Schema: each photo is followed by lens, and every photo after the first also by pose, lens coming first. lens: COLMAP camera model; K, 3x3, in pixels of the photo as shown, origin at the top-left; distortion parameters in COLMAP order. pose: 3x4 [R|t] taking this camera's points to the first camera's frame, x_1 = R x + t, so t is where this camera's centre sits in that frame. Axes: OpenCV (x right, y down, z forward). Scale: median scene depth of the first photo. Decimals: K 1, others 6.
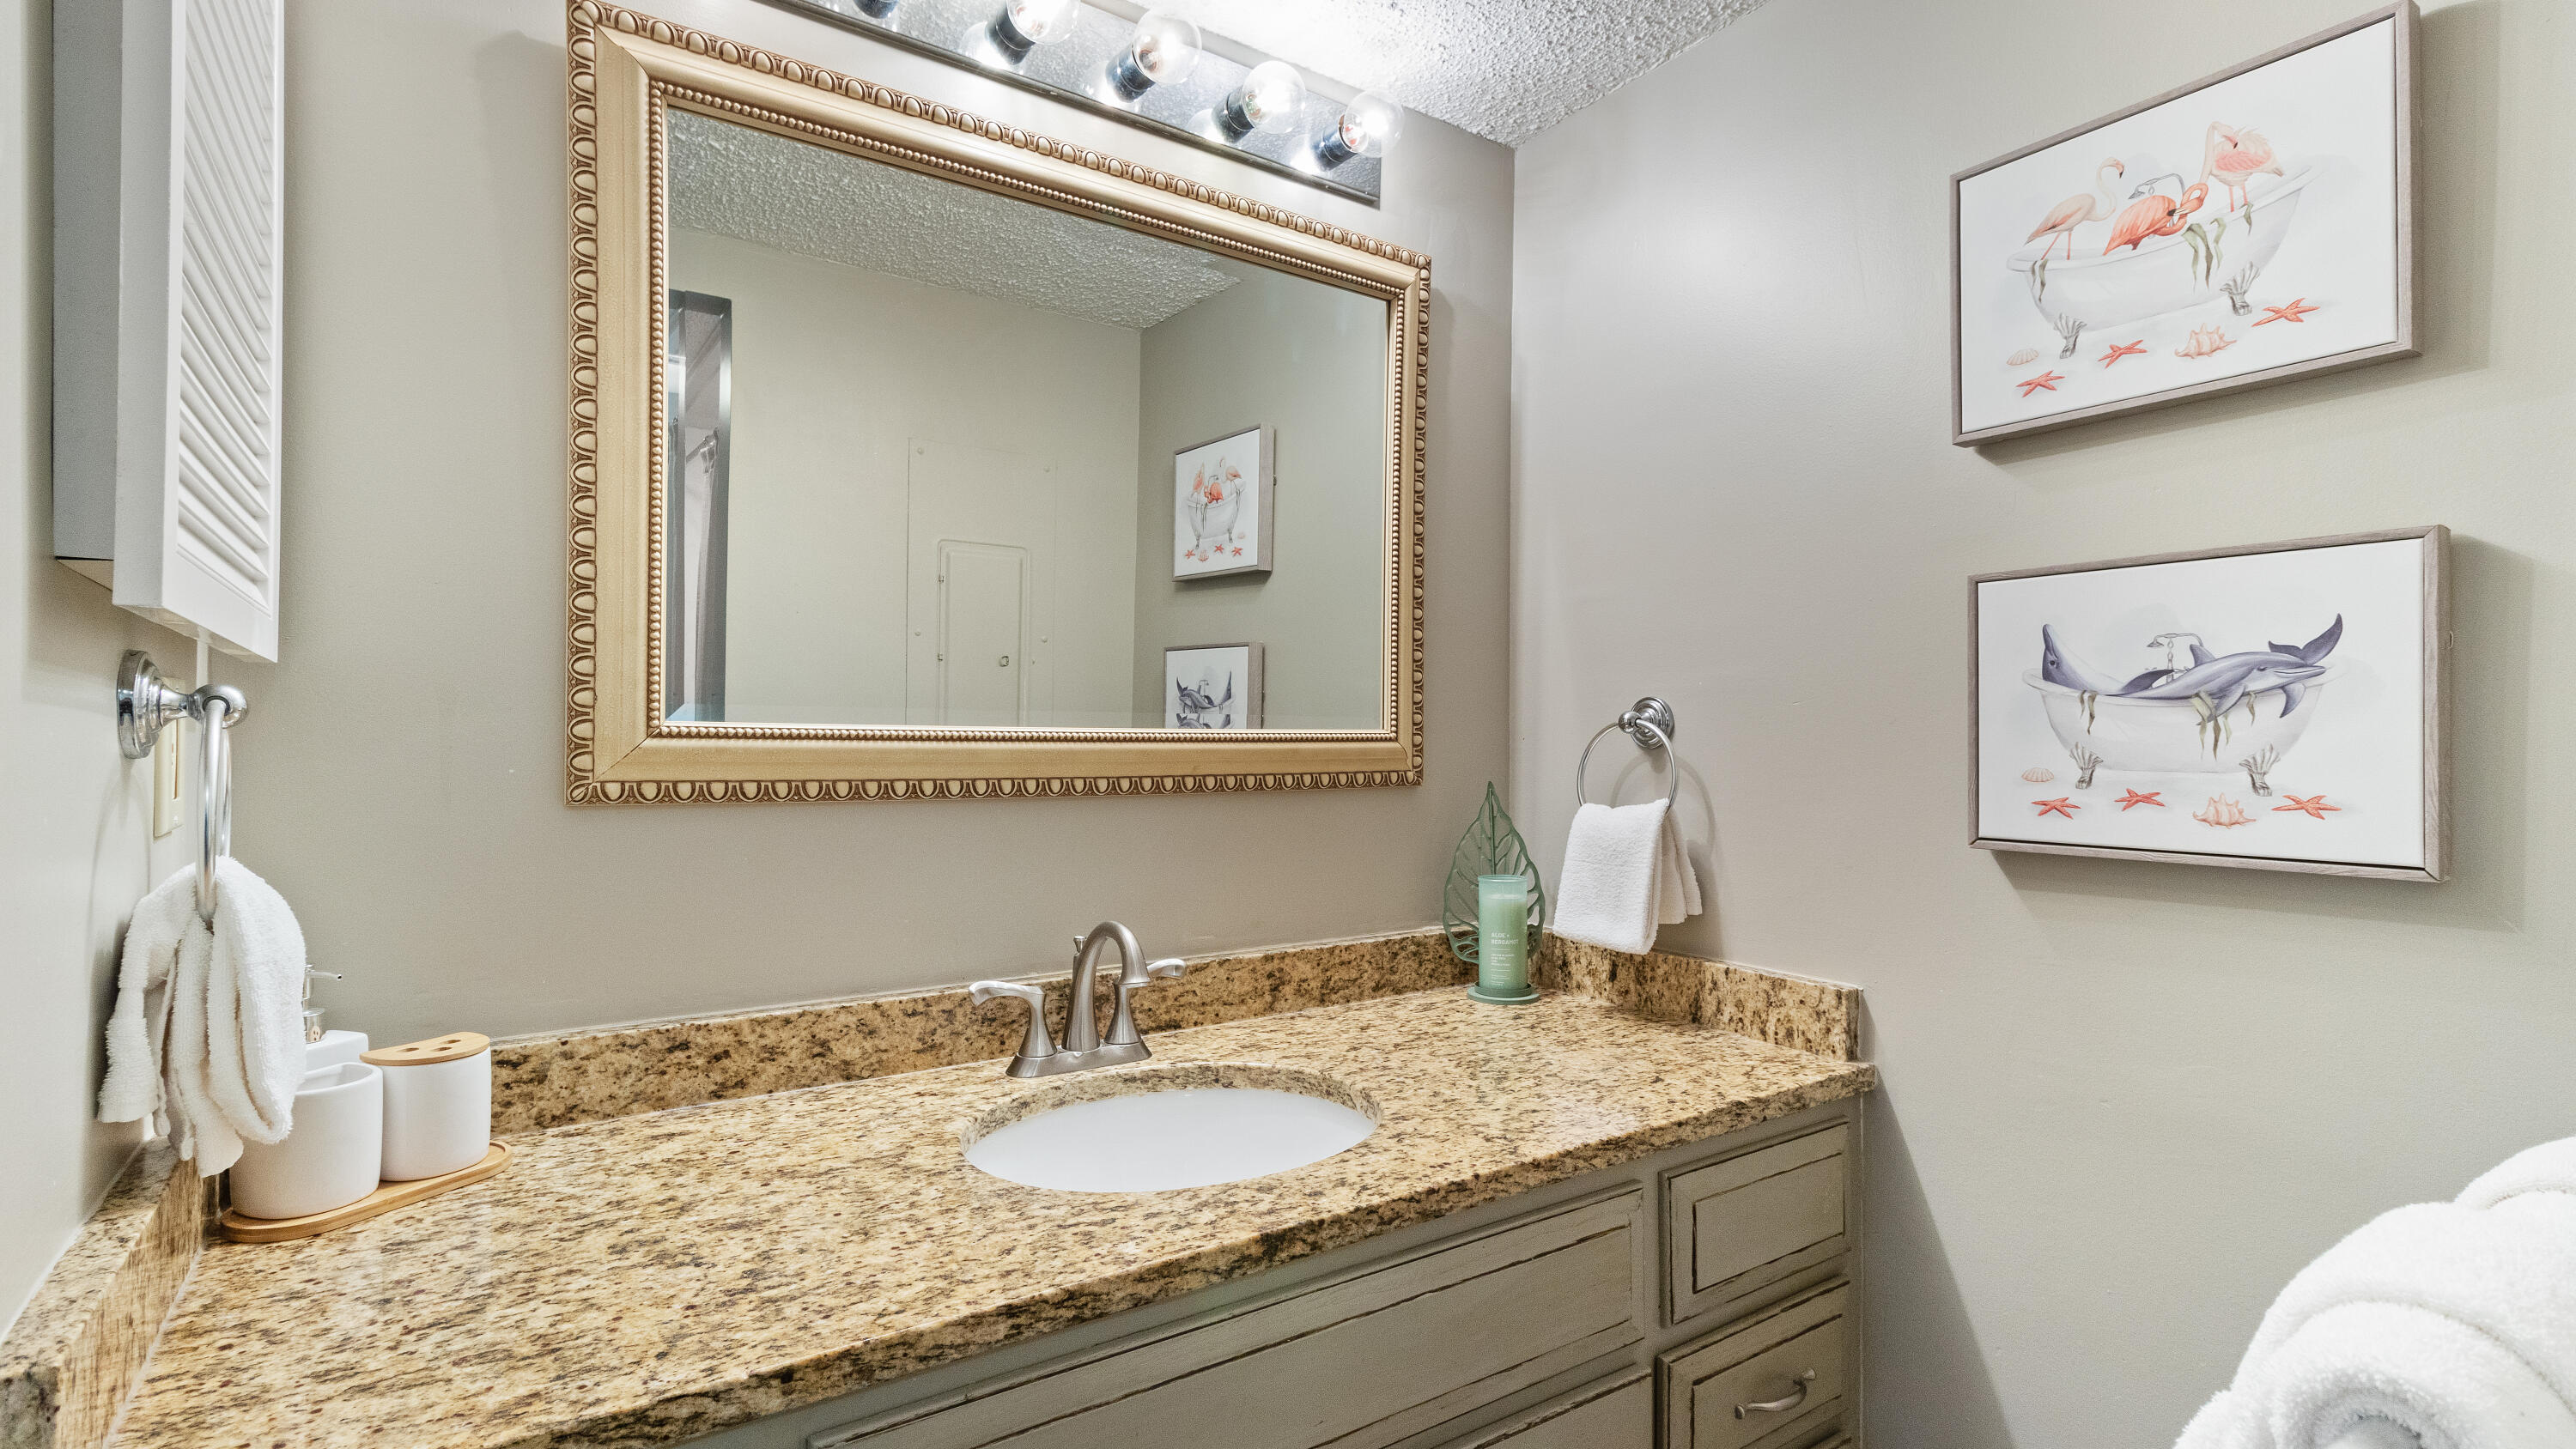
lens RADIAL K [[1186.4, 0, 1288.0], [0, 1186.4, 724.5], [0, 0, 1]] dist [0.010303, 0.000652]
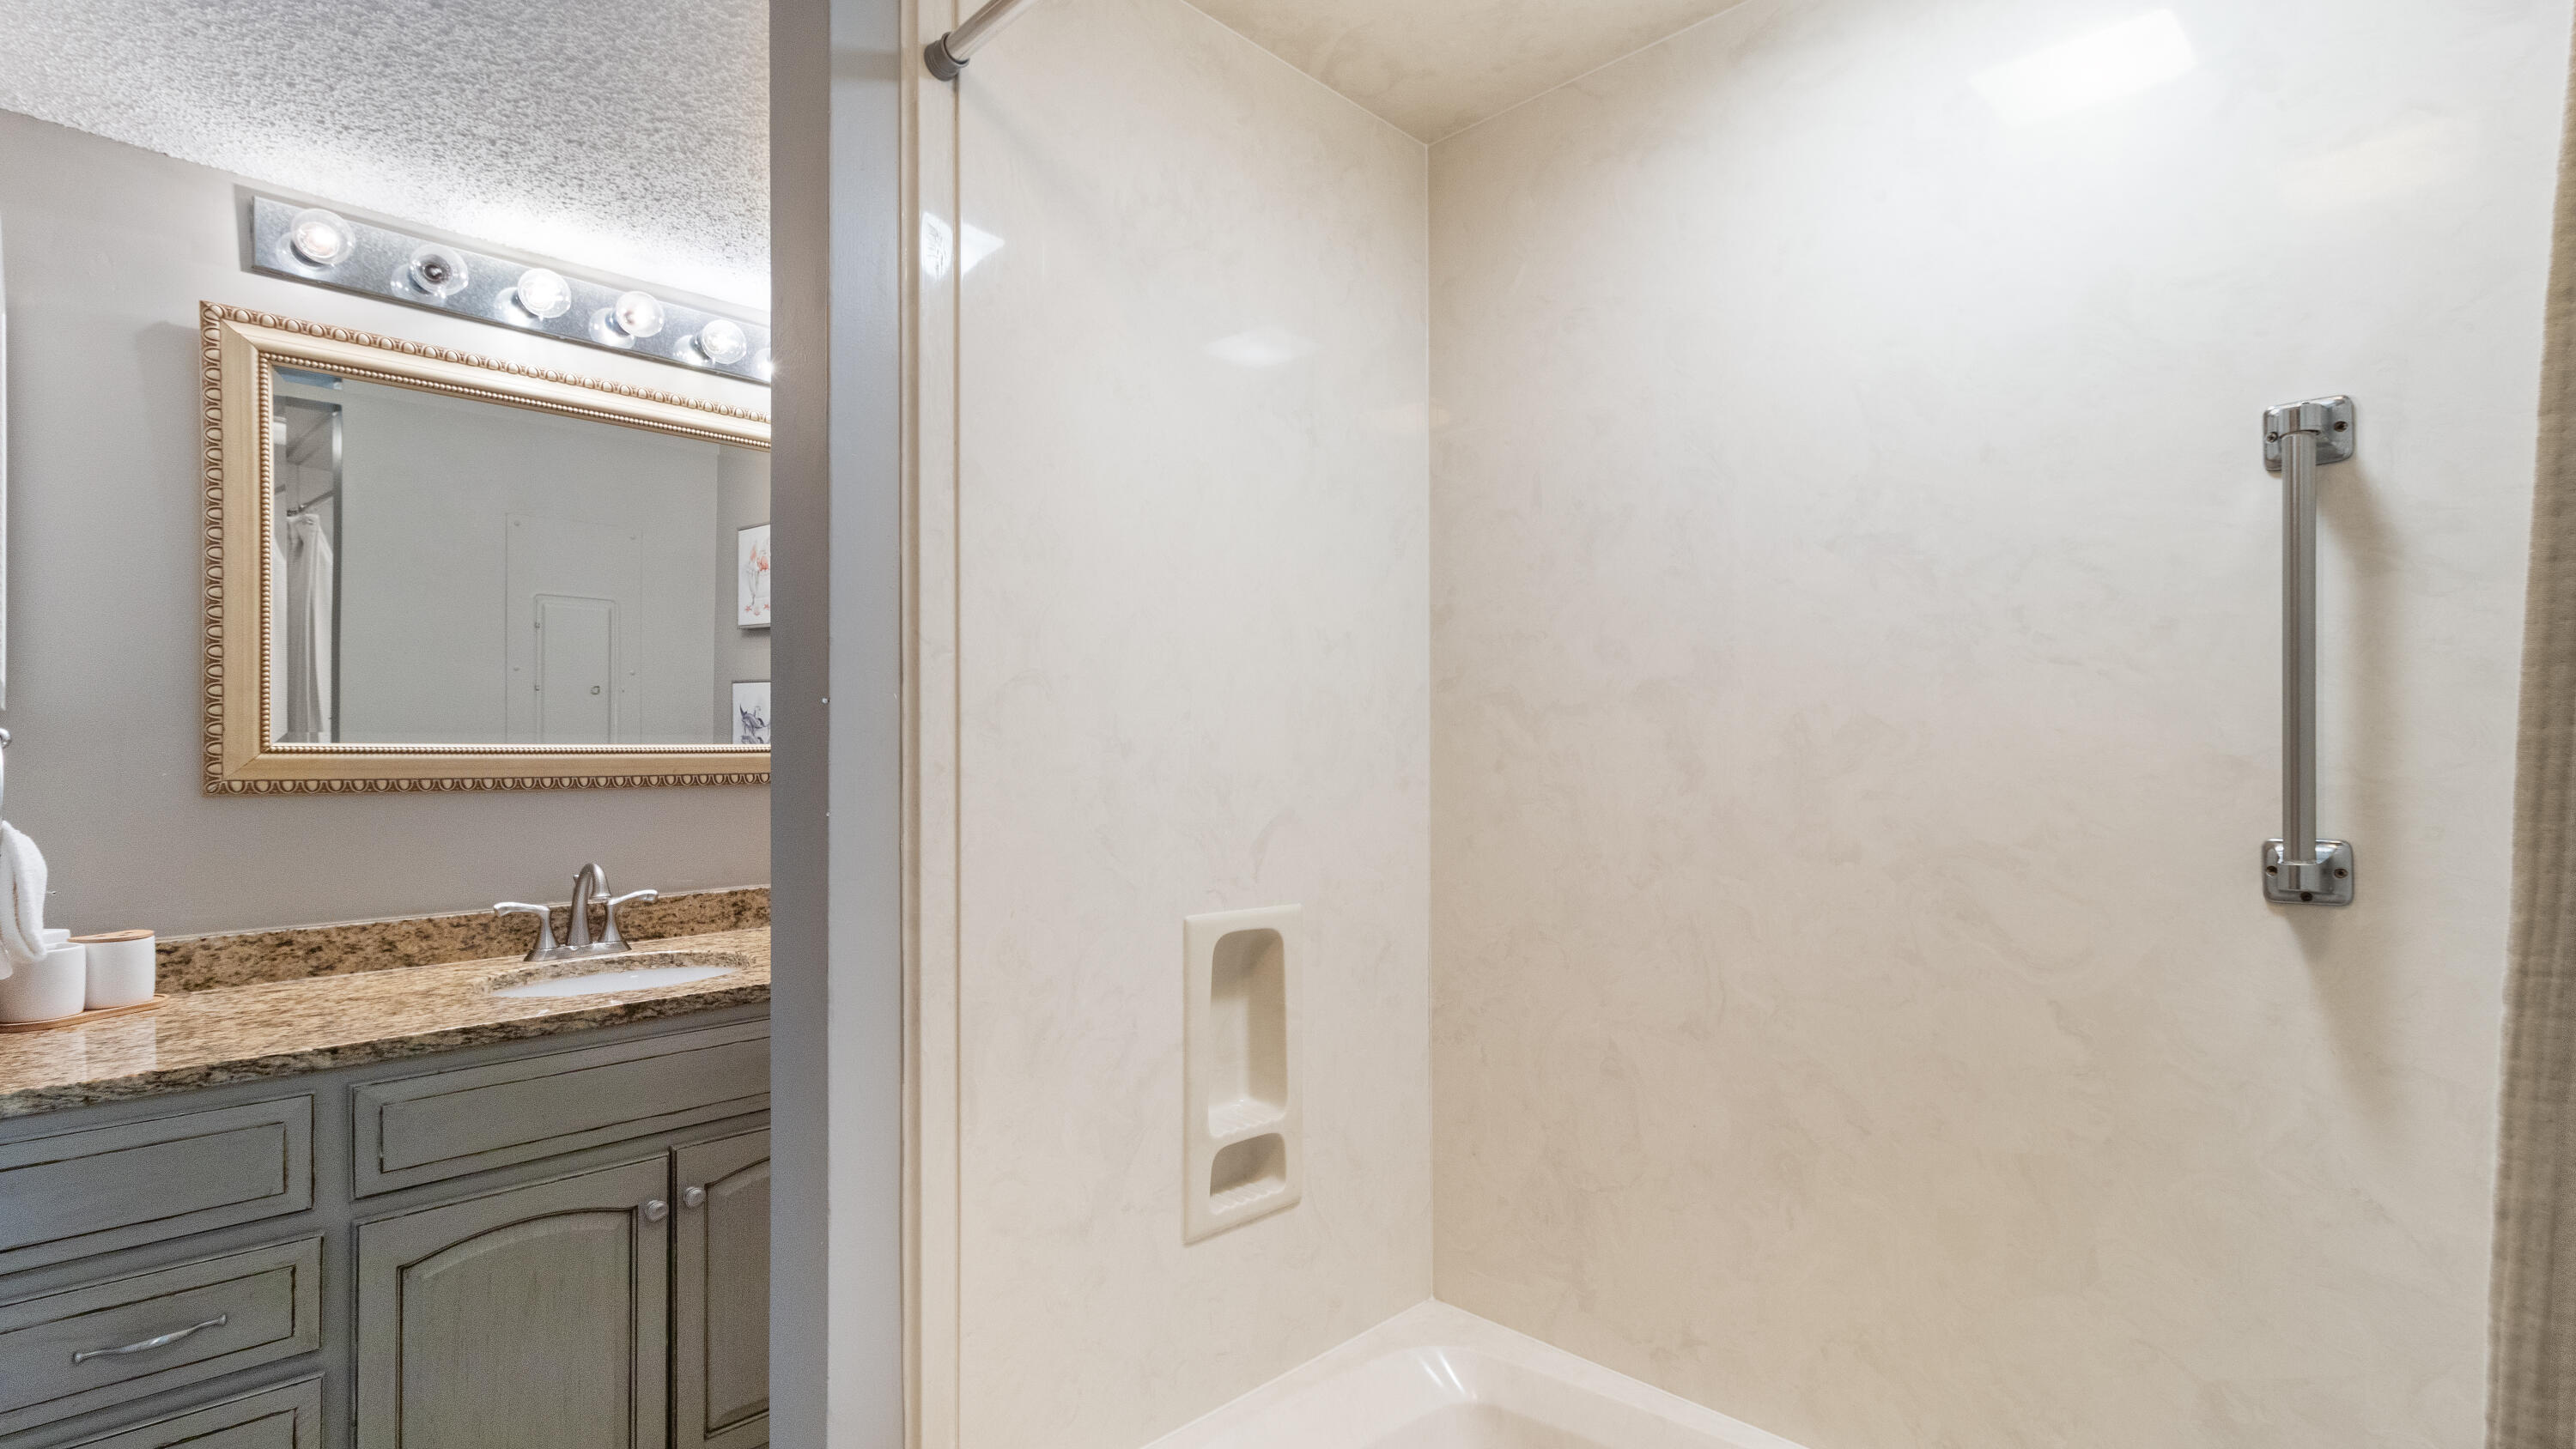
lens RADIAL K [[1193.8, 0, 1283.6], [0, 1193.8, 738.4], [0, 0, 1]] dist [0.008737, 0.001135]
pose [[0.979783, -0.005803, 0.199980, 0.496938], [0.004975, 0.999977, 0.004643, -0.010012], [-0.200002, -0.003555, 0.979789, -0.879062]]
